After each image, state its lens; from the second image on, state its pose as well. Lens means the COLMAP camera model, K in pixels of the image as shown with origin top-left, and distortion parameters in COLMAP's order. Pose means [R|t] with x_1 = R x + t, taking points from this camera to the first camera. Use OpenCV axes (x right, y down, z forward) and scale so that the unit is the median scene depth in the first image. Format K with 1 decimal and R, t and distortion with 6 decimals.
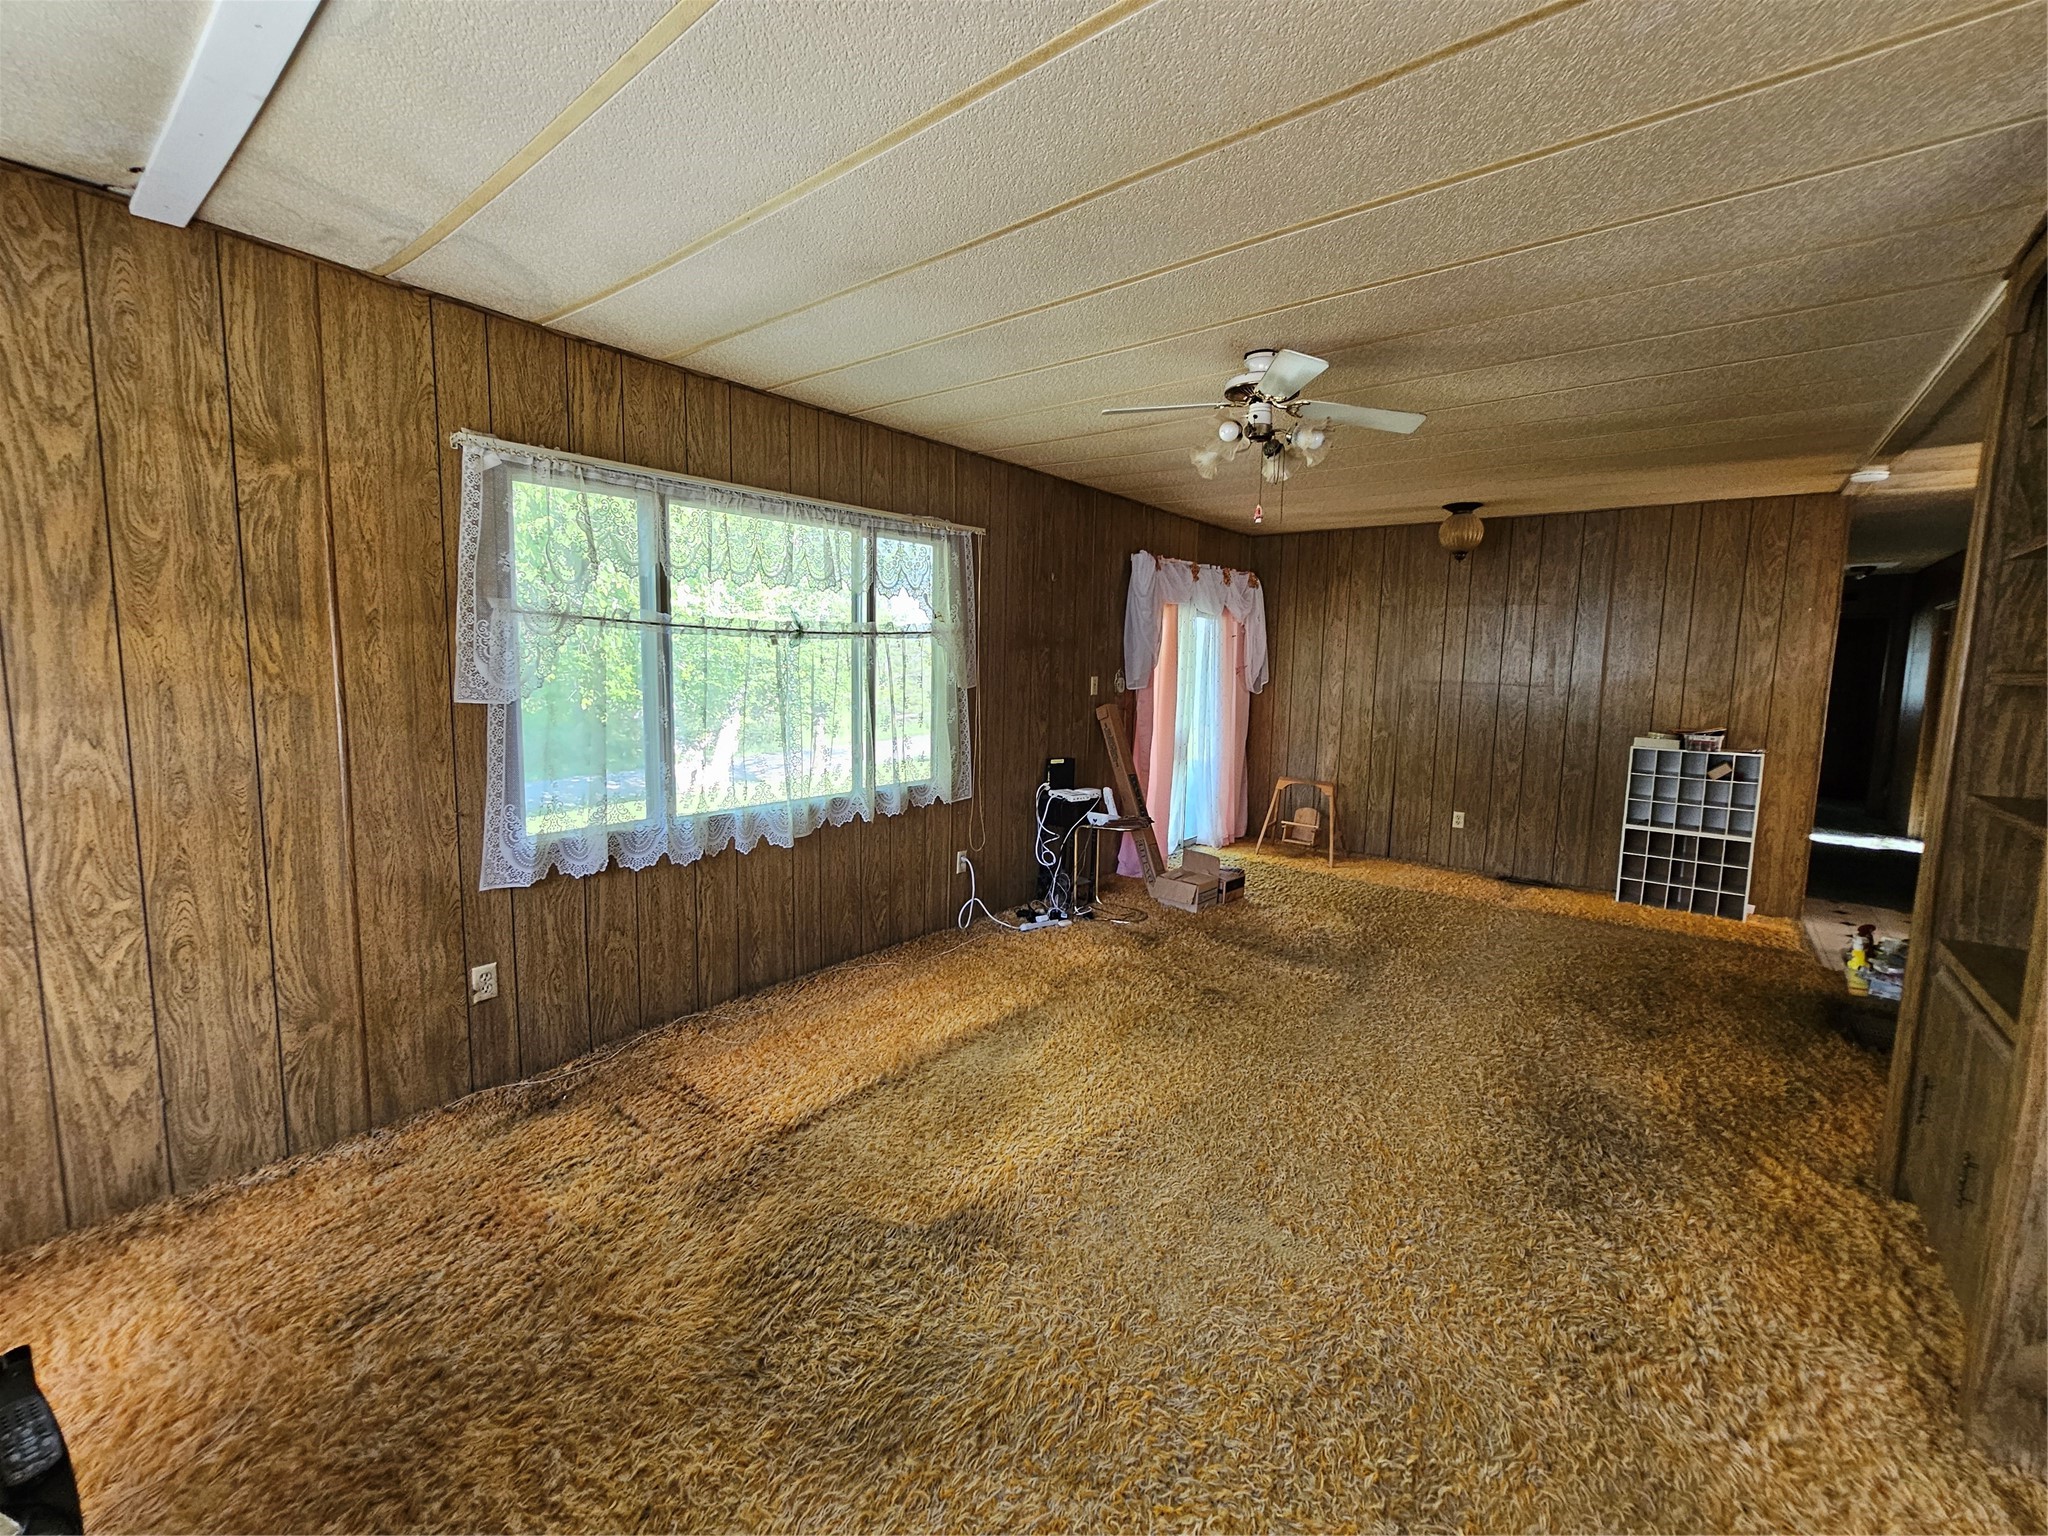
lens RADIAL K [[838.8, 0, 1021.2], [0, 838.8, 750.1], [0, 0, 1]] dist [-0.003995, -0.000010]
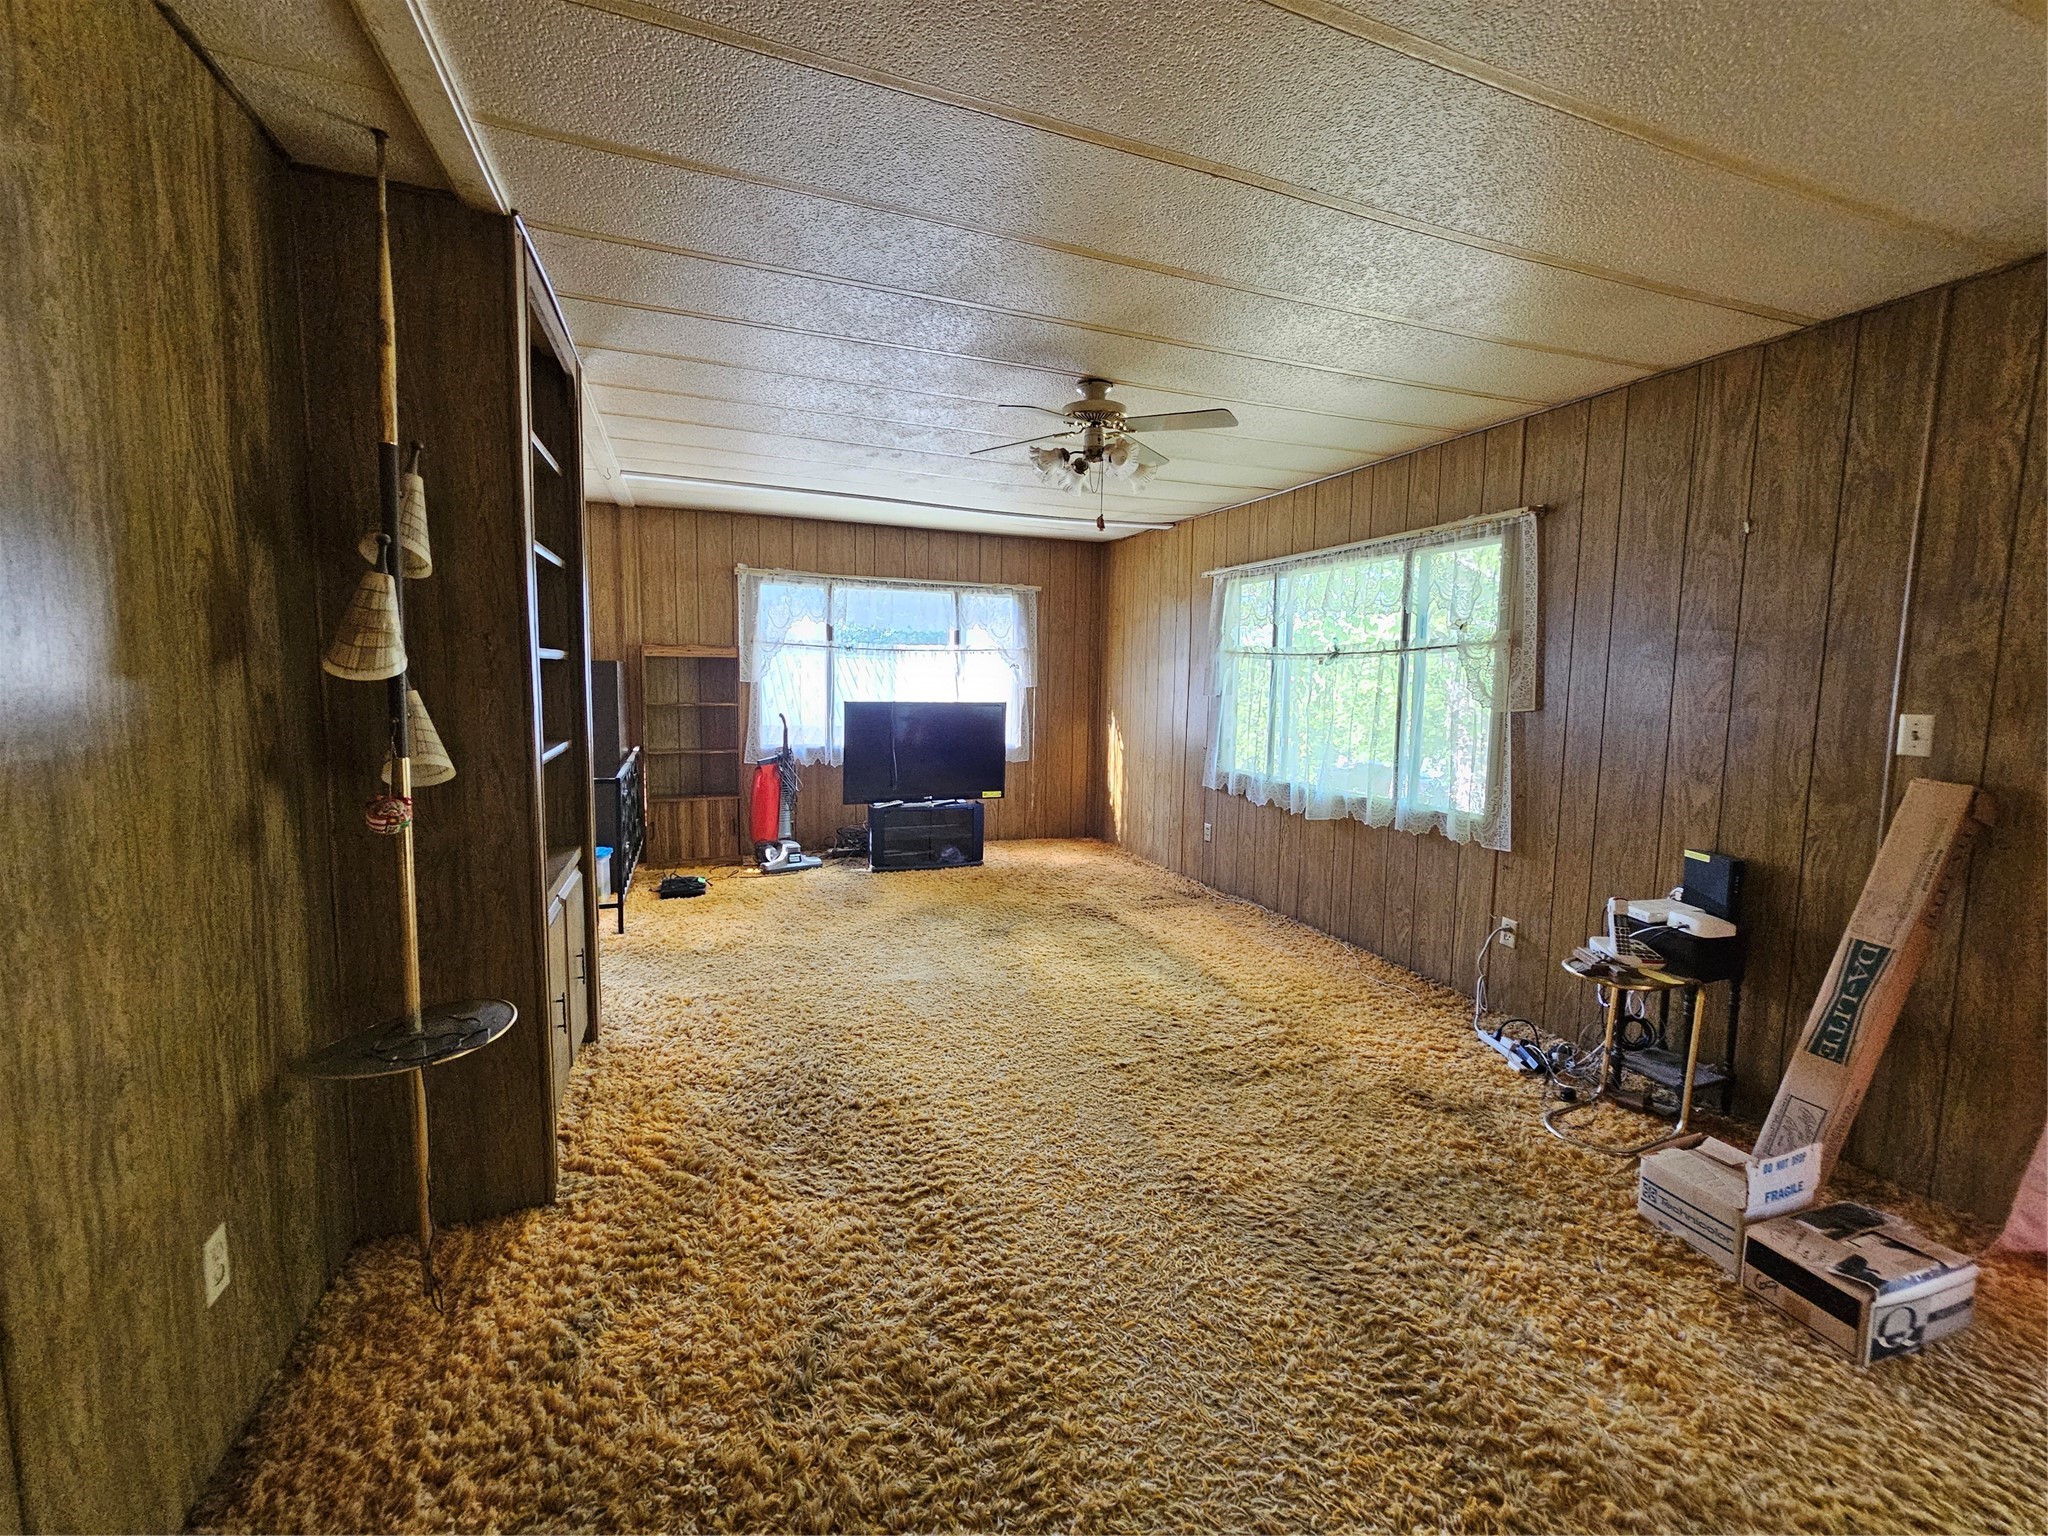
lens RADIAL K [[838.8, 0, 1040.1], [0, 838.8, 755.6], [0, 0, 1]] dist [-0.003995, -0.000010]
pose [[-0.490419, 0.059139, -0.869478, 1.028263], [-0.120281, 0.983553, 0.134742, -0.104303], [0.863146, 0.170662, -0.475240, 1.213573]]
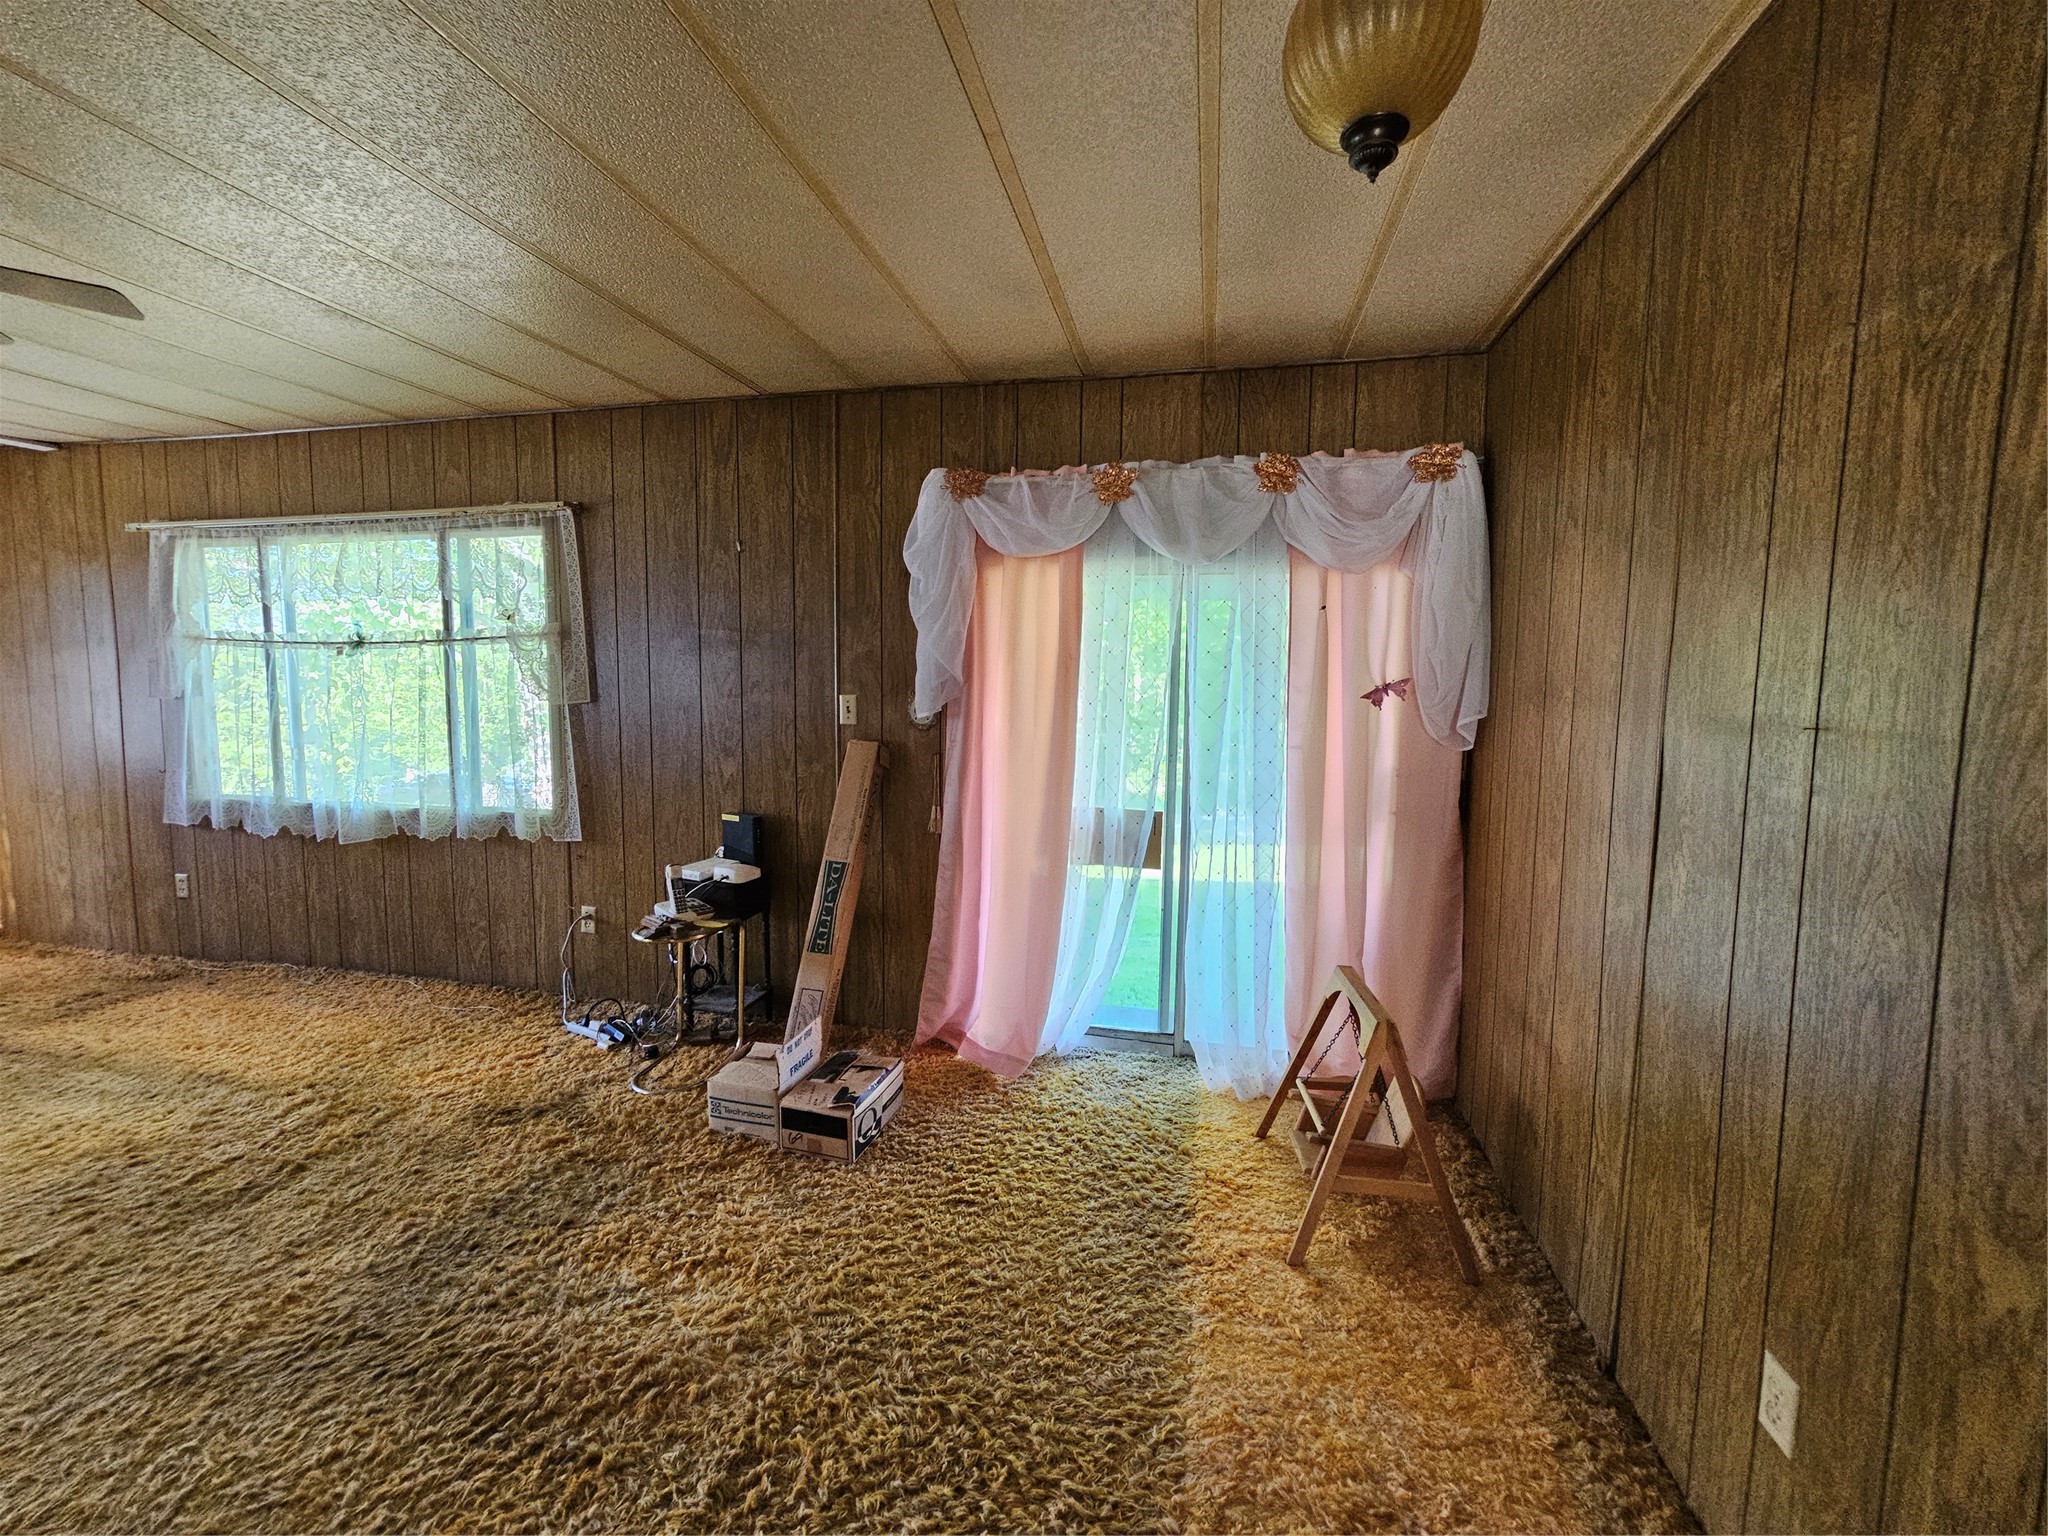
lens RADIAL K [[838.8, 0, 1022.7], [0, 838.8, 758.0], [0, 0, 1]] dist [-0.003995, -0.000010]
pose [[0.451401, 0.062894, -0.890102, 1.033282], [-0.100277, 0.994770, 0.019436, -0.098440], [0.886669, 0.080484, 0.455347, 1.244747]]
